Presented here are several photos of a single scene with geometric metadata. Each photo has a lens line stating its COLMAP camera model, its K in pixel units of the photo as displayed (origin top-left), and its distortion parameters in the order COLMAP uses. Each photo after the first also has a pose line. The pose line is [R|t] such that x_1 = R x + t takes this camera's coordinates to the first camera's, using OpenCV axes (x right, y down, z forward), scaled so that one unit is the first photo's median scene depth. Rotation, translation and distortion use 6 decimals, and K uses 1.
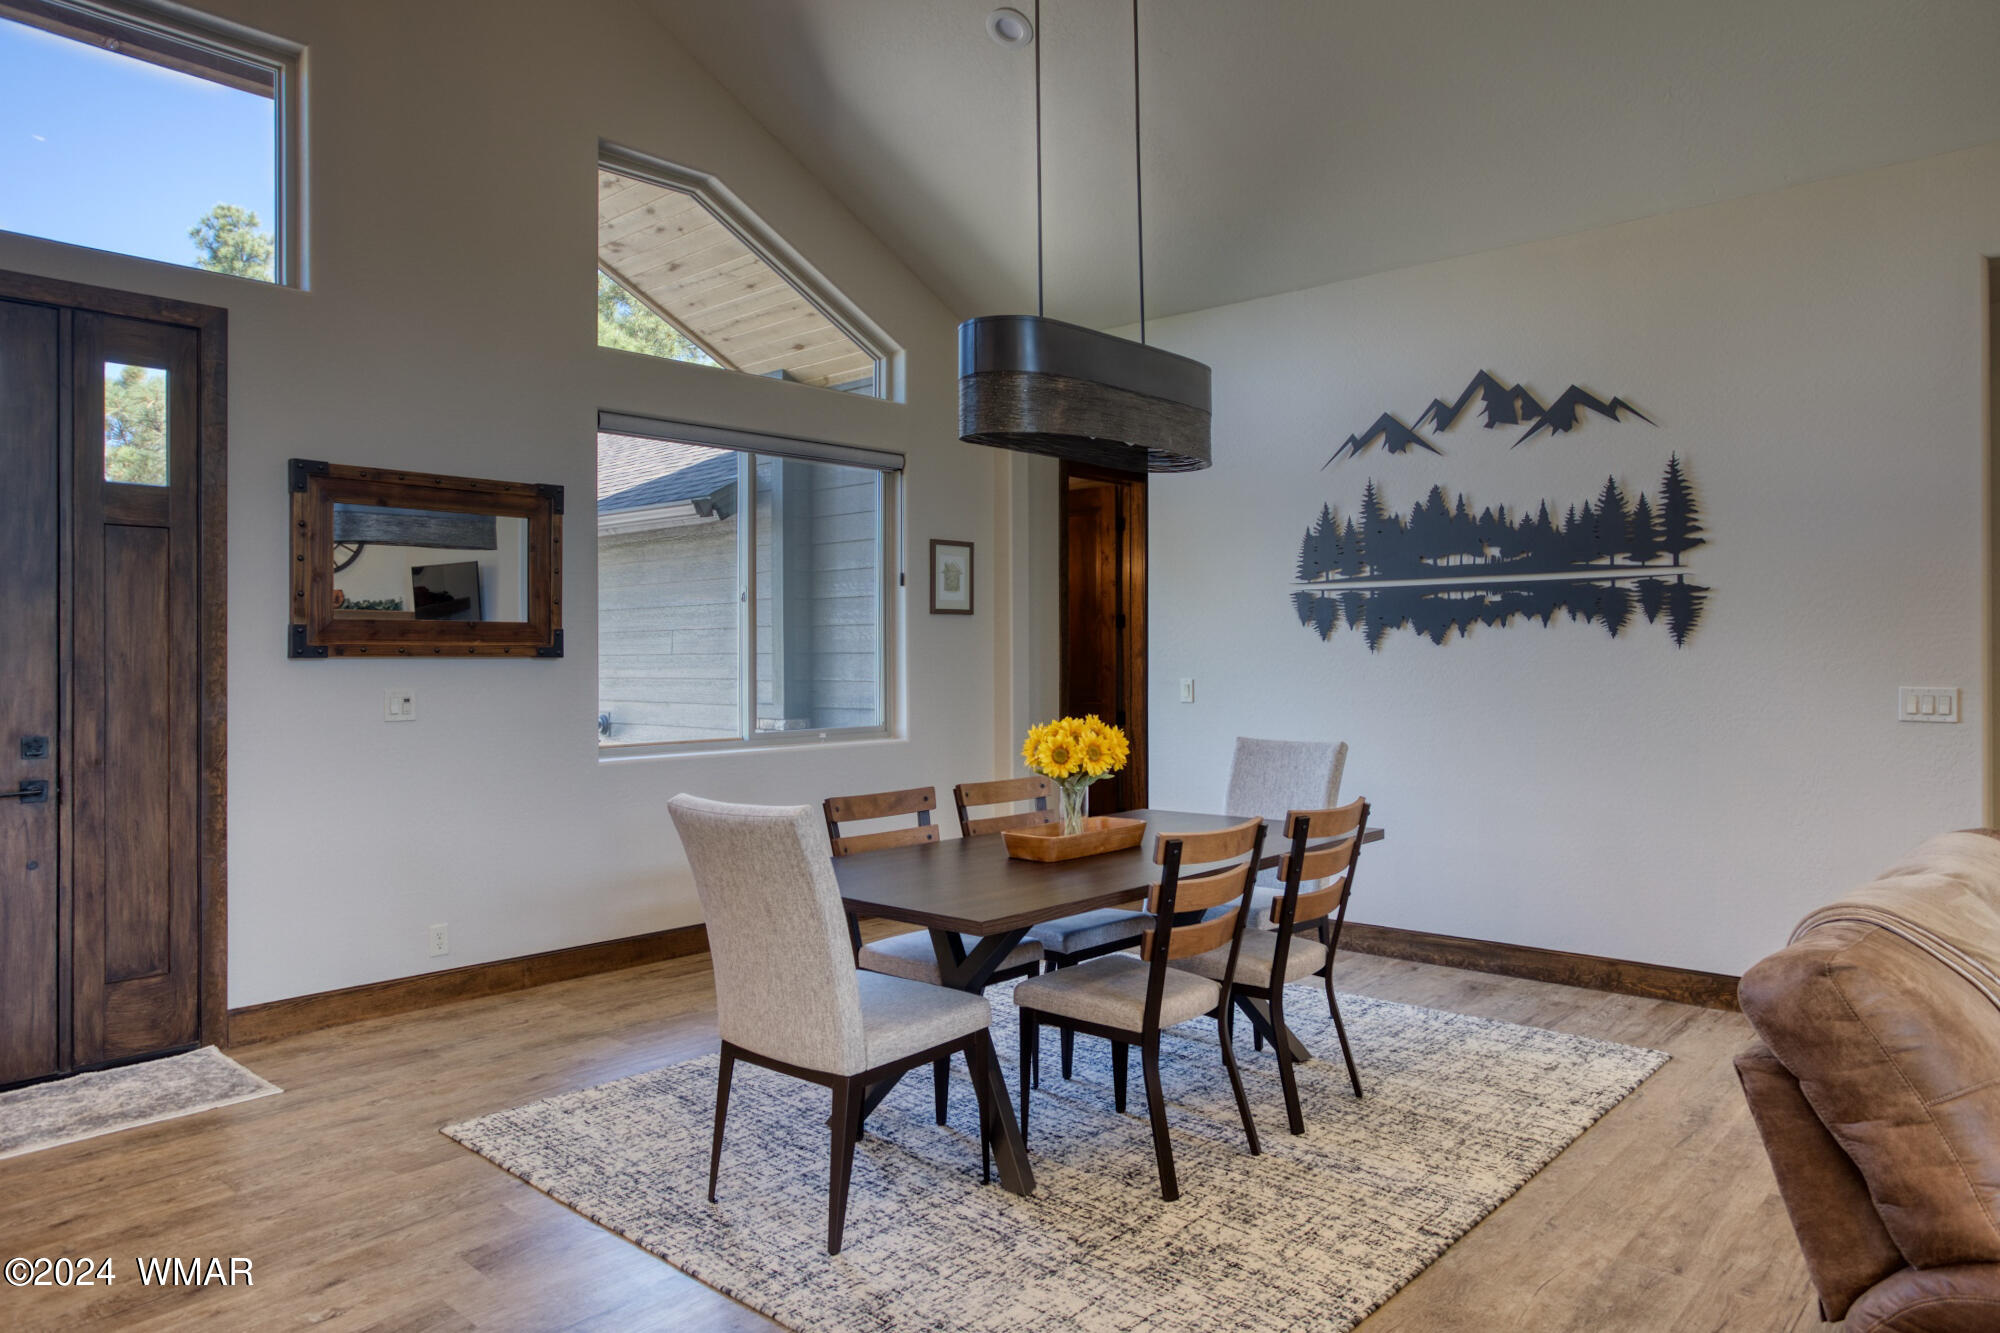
lens RADIAL K [[1302.3, 0, 1001.2], [0, 1302.3, 651.3], [0, 0, 1]] dist [-0.020110, 0.002655]
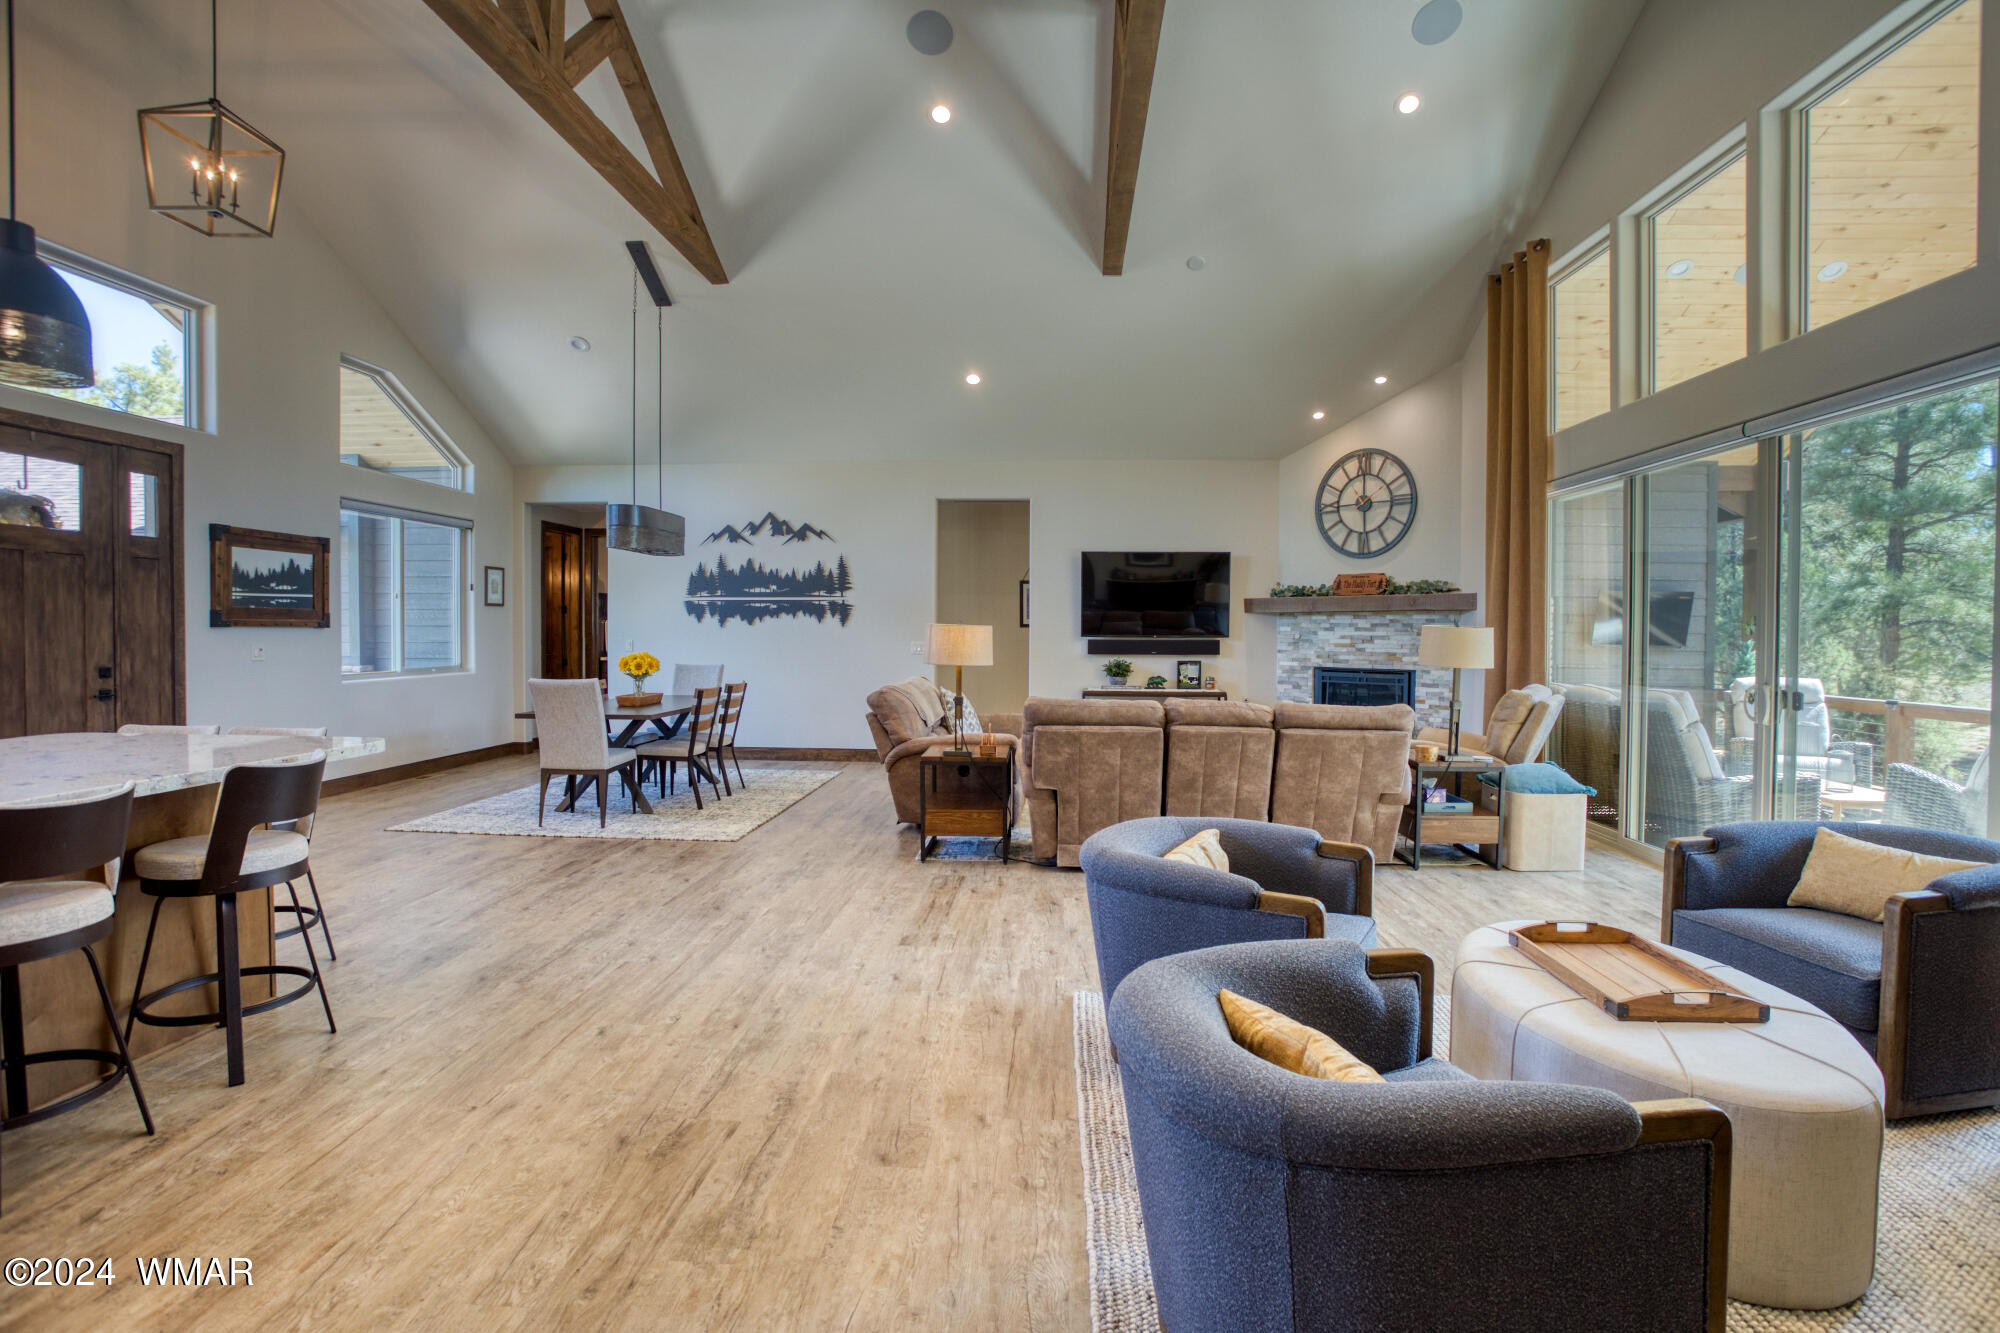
lens RADIAL K [[1000.5, 0, 1008.3], [0, 1000.5, 649.2], [0, 0, 1]] dist [-0.062517, 0.001169]
pose [[0.781933, -0.003944, 0.623350, -0.462013], [-0.010368, 0.999759, 0.019331, -0.001783], [-0.623276, -0.021578, 0.781704, -0.769582]]
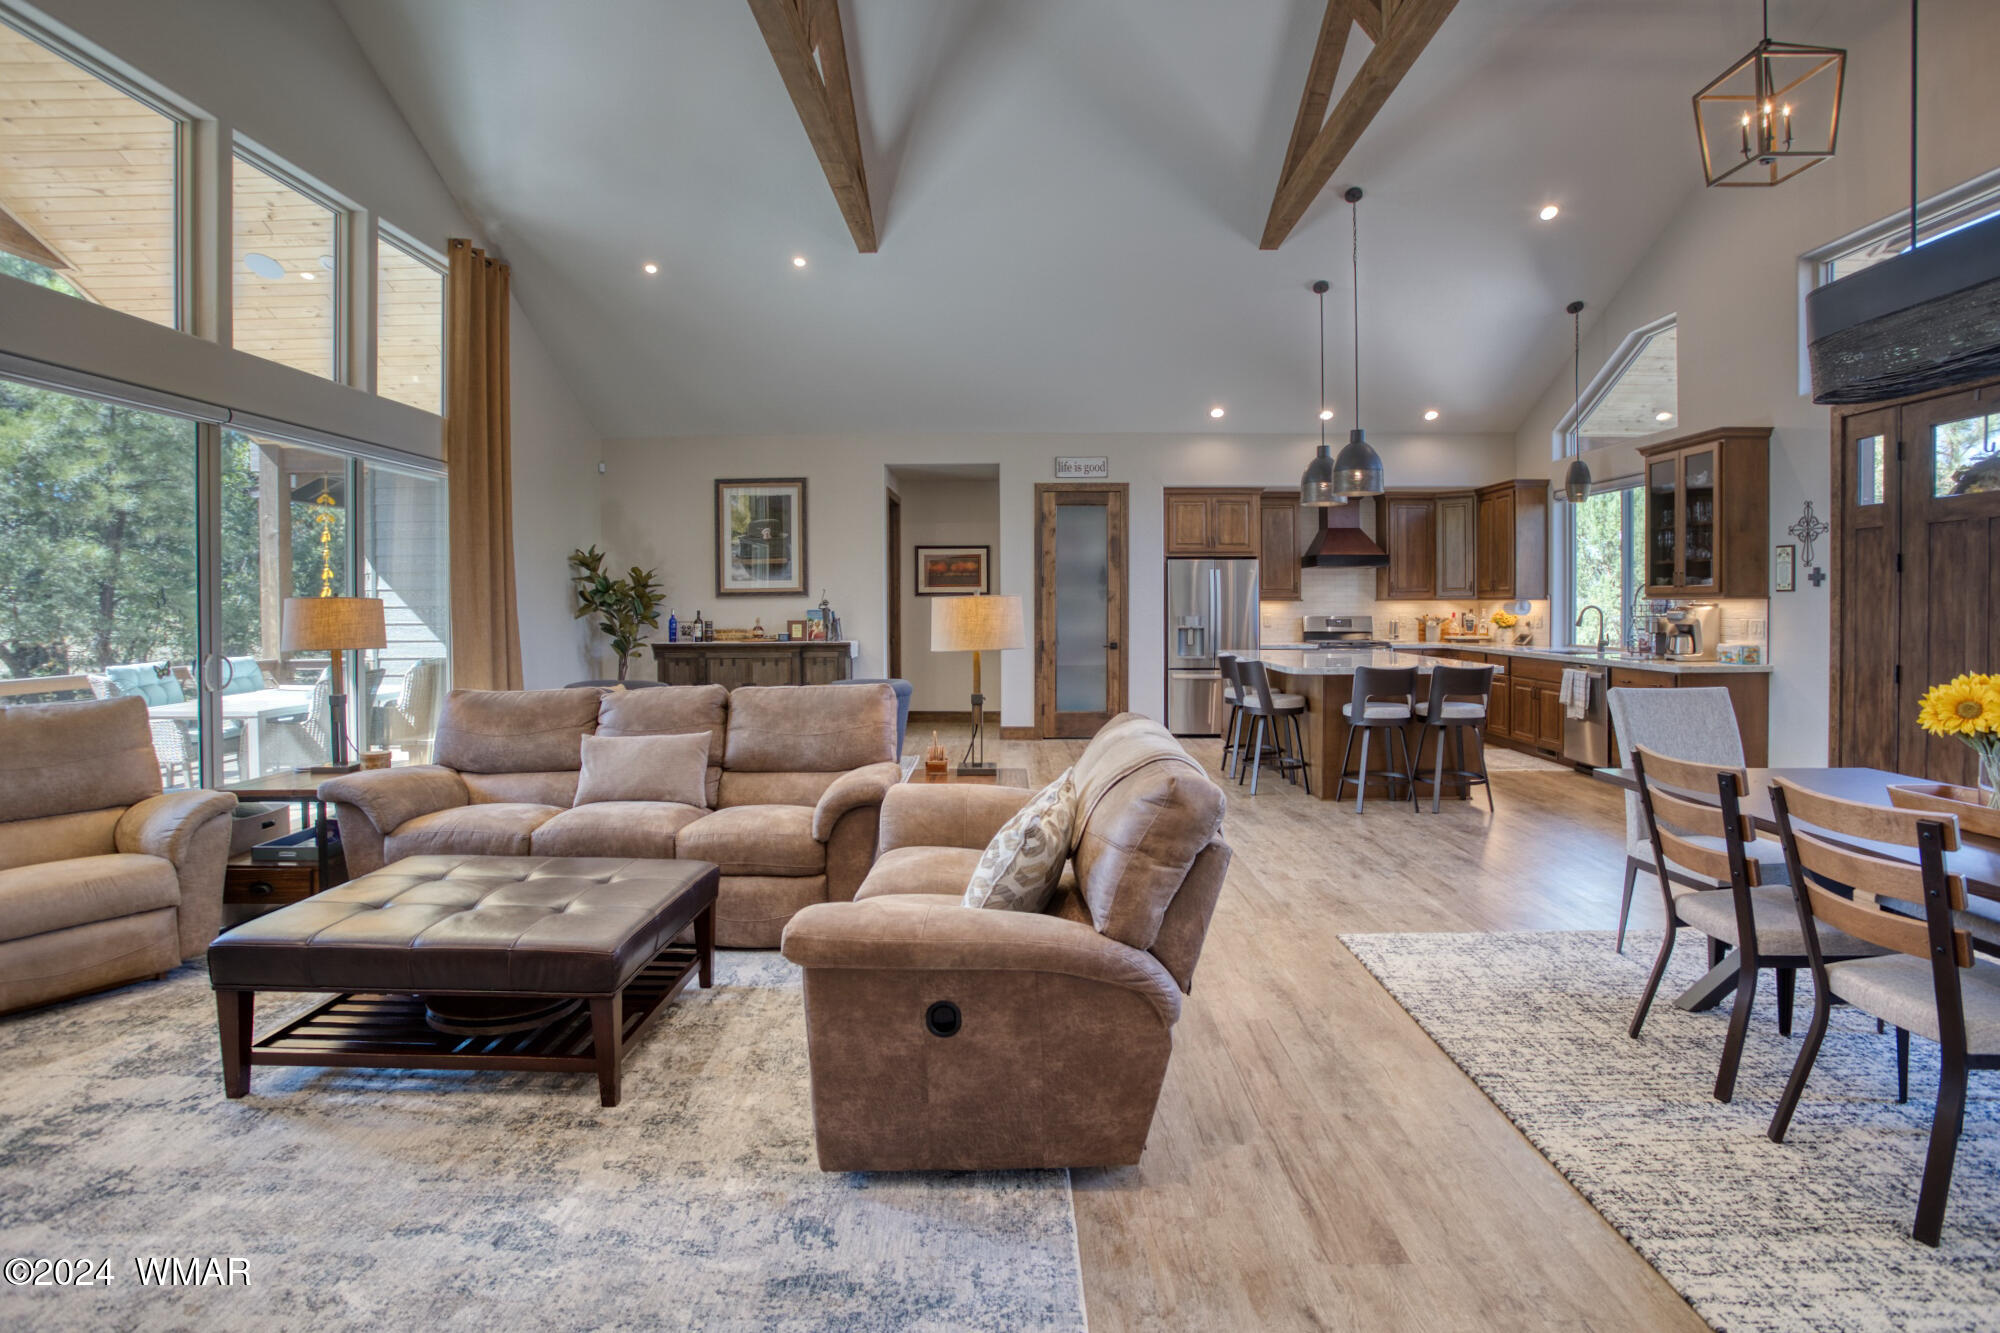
lens RADIAL K [[1000.5, 0, 1008.3], [0, 1000.5, 649.2], [0, 0, 1]] dist [-0.062517, 0.001169]
pose [[-0.749099, 0.038551, -0.661335, 0.740839], [0.010246, 0.998860, 0.046620, -0.000597], [0.662378, 0.028147, -0.748641, 0.804432]]
